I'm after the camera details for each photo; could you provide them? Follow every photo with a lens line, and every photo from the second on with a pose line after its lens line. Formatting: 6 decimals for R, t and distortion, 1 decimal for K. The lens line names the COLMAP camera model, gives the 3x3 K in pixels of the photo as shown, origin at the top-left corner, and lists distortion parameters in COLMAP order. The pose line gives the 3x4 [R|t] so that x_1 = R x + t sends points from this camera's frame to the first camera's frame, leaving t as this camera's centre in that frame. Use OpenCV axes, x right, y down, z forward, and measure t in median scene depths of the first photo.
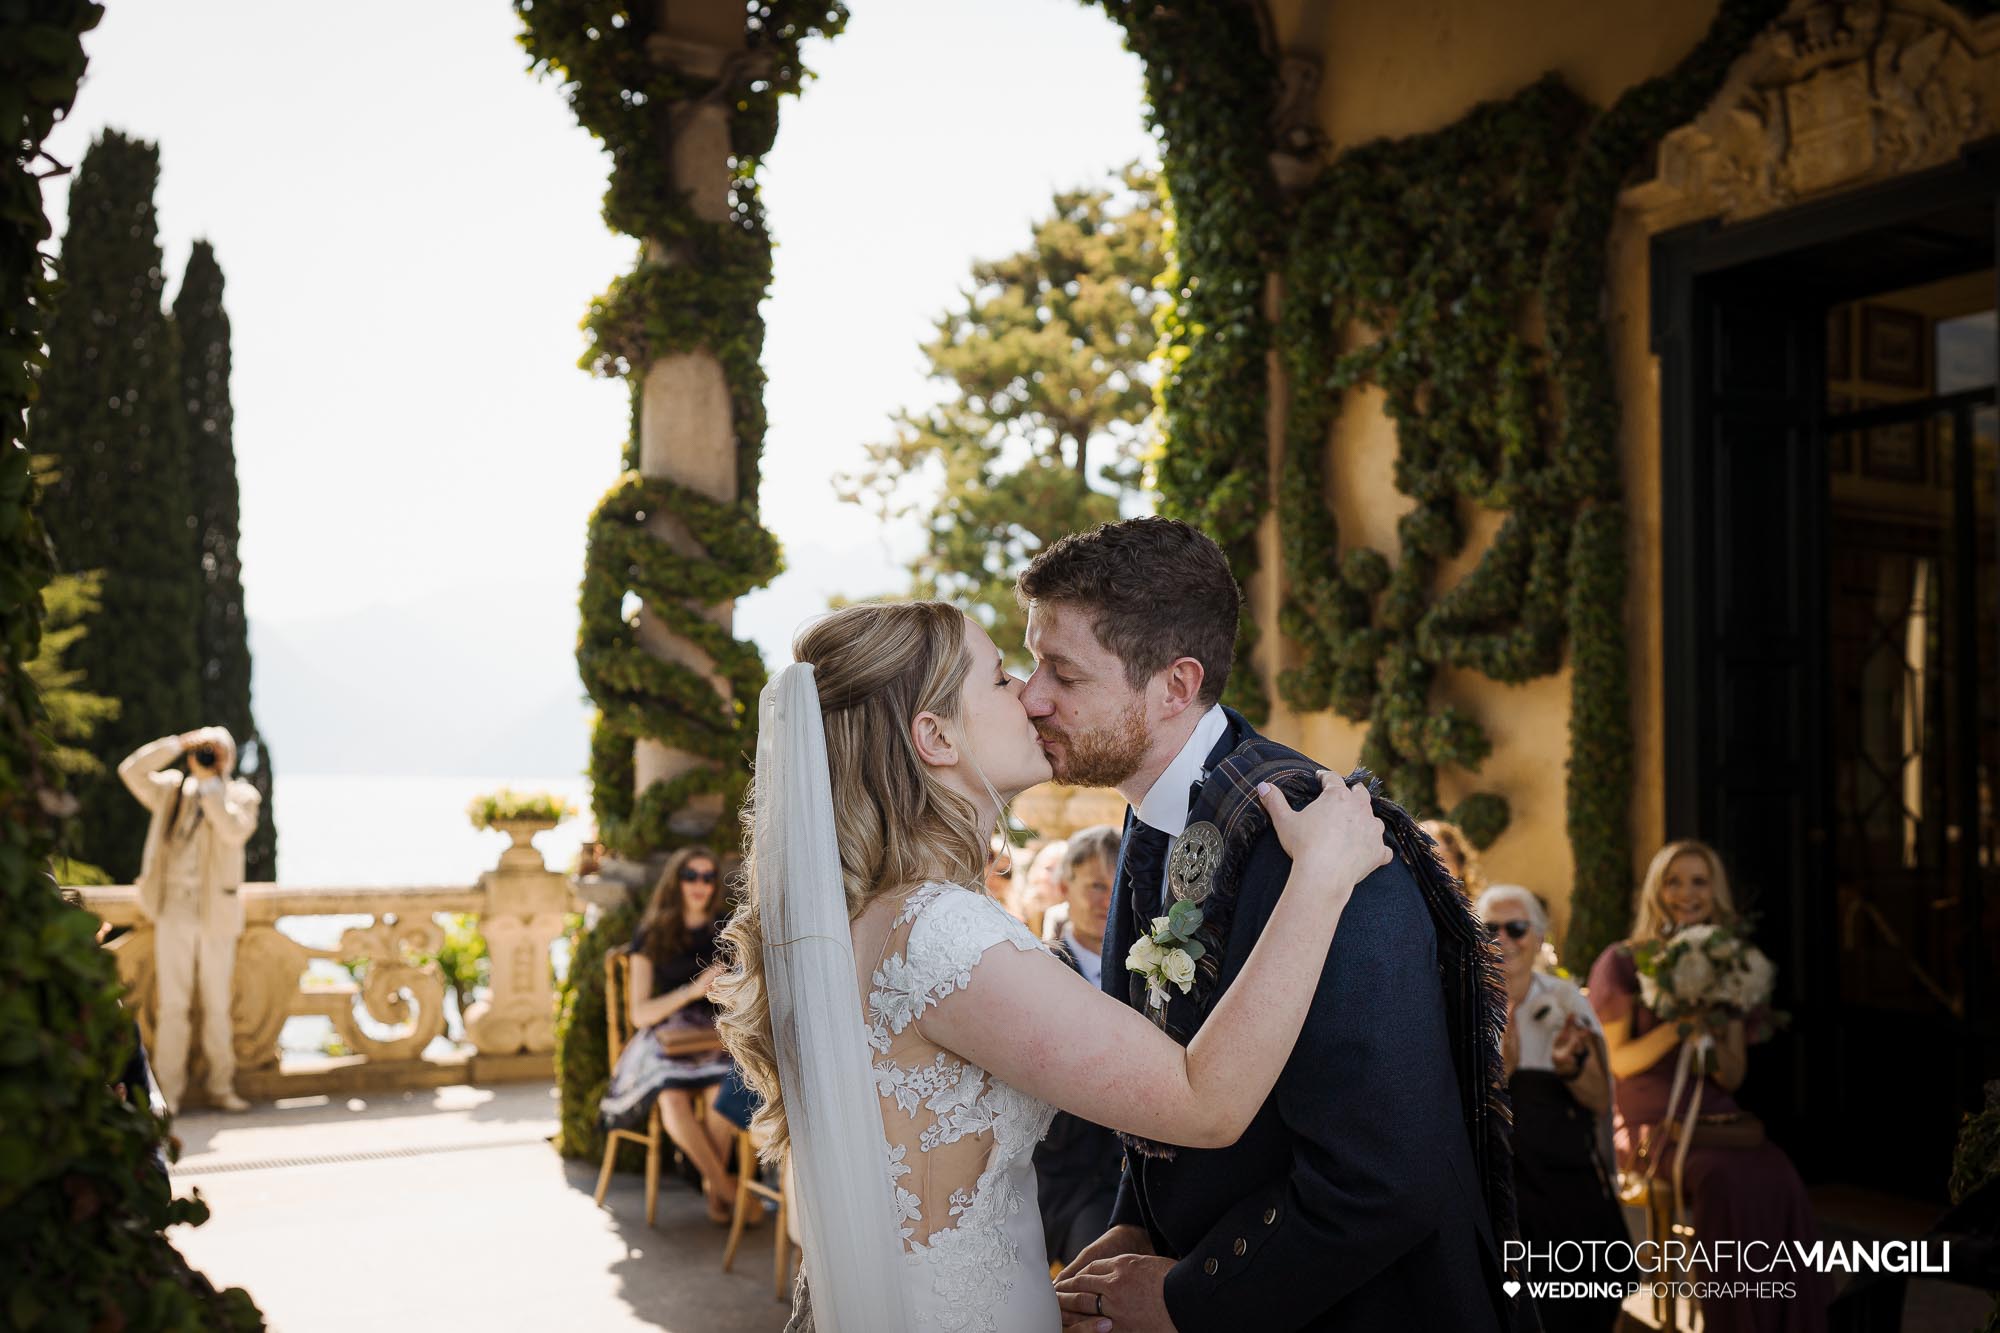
lens RADIAL K [[1921.6, 0, 1000.0], [0, 1921.6, 666.5], [0, 0, 1]] dist [-0.015317, 0.014913]
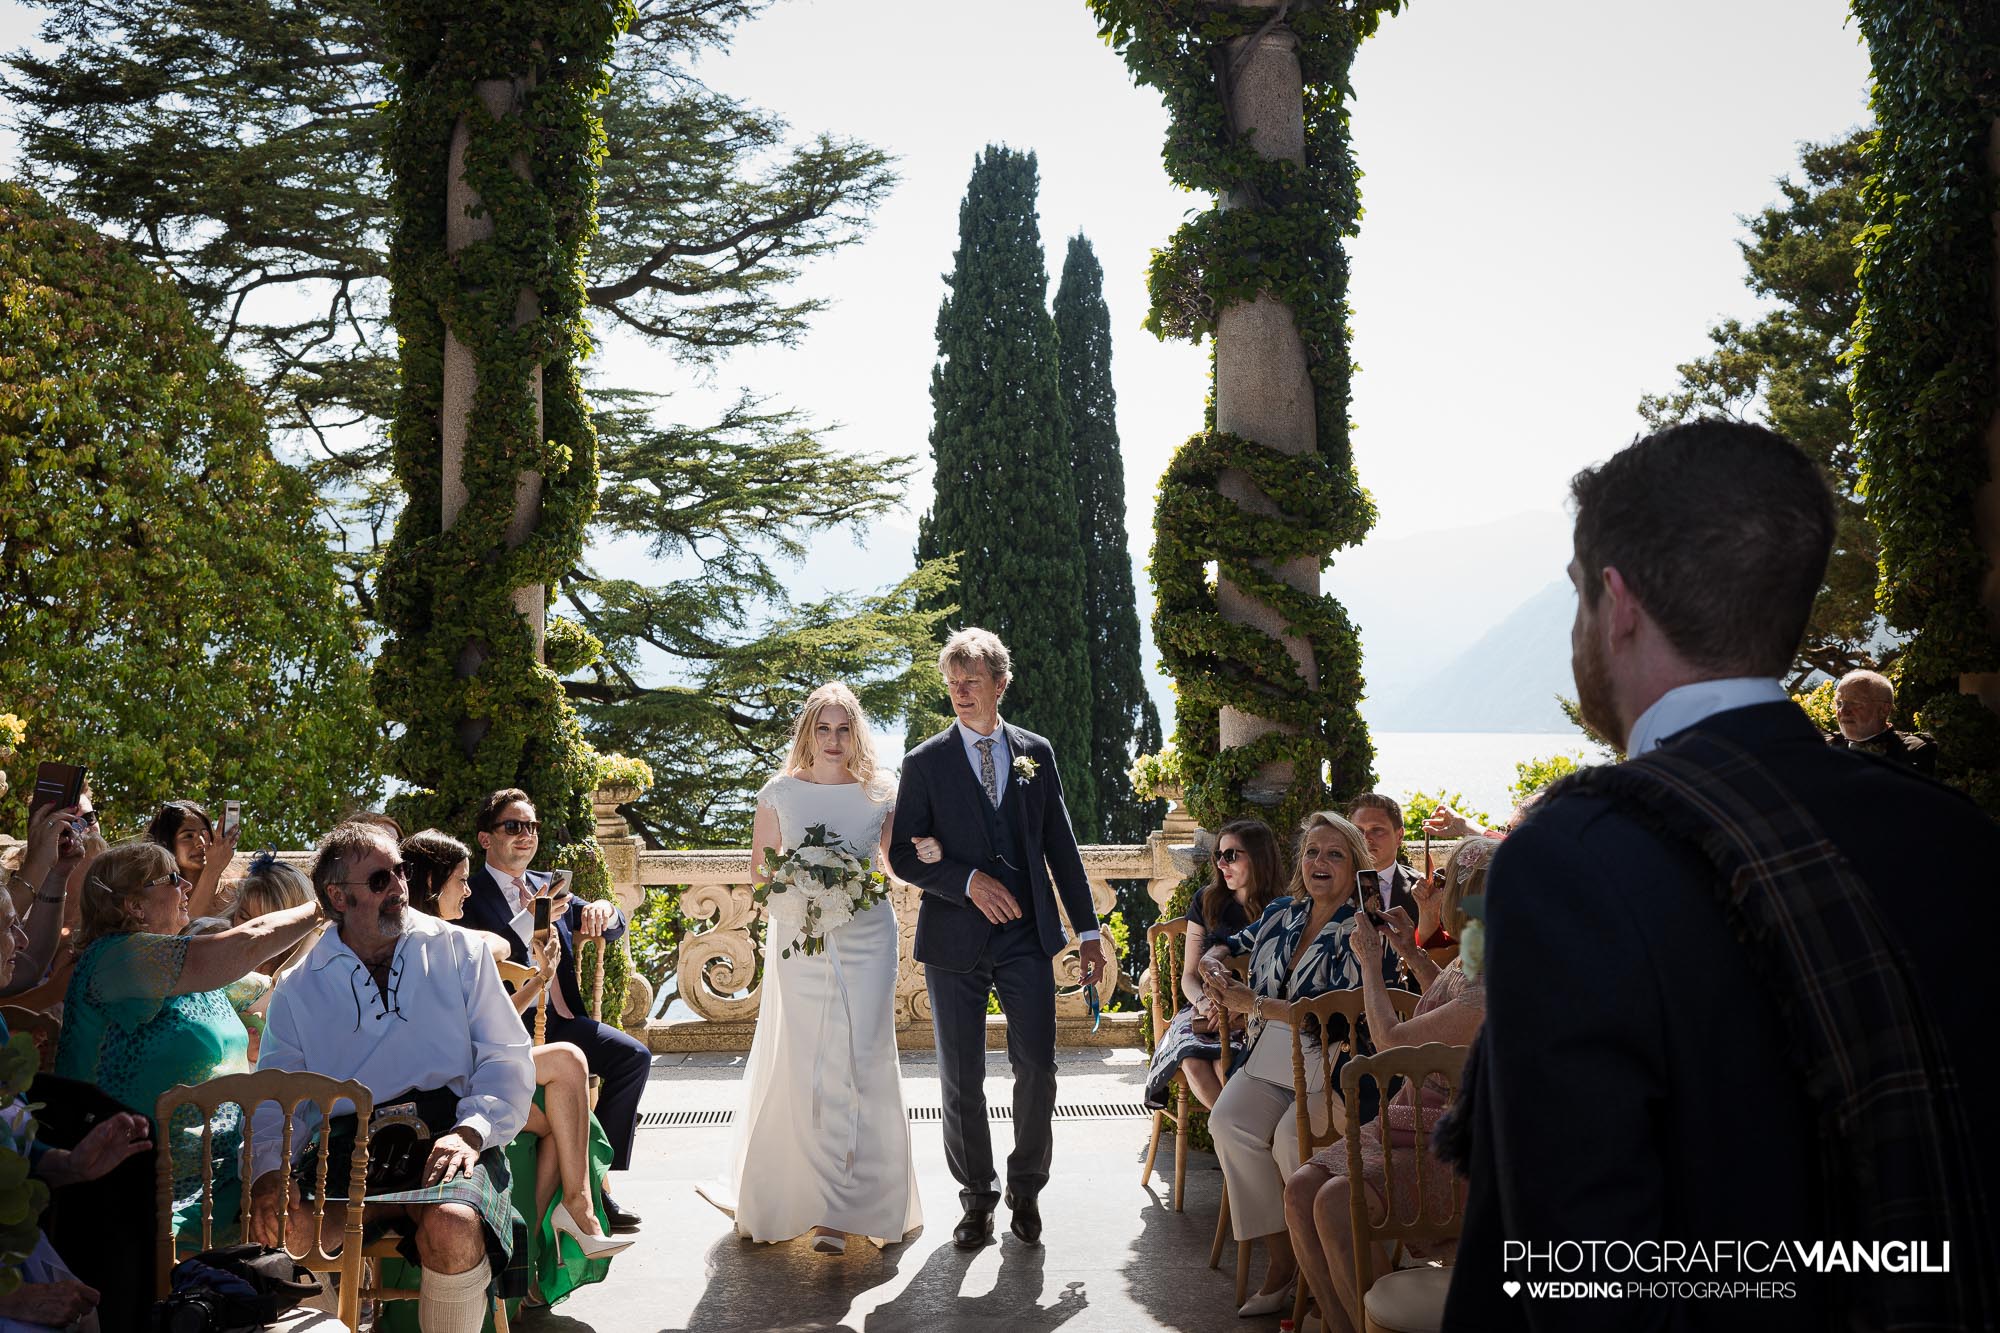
lens RADIAL K [[1914.0, 0, 1000.0], [0, 1914.0, 666.5], [0, 0, 1]] dist [0.004766, 0.018730]
pose [[0.895547, -0.030638, -0.443912, 0.131059], [0.041535, 0.999027, 0.014841, -0.000536], [0.443025, -0.031729, 0.895948, 0.076731]]
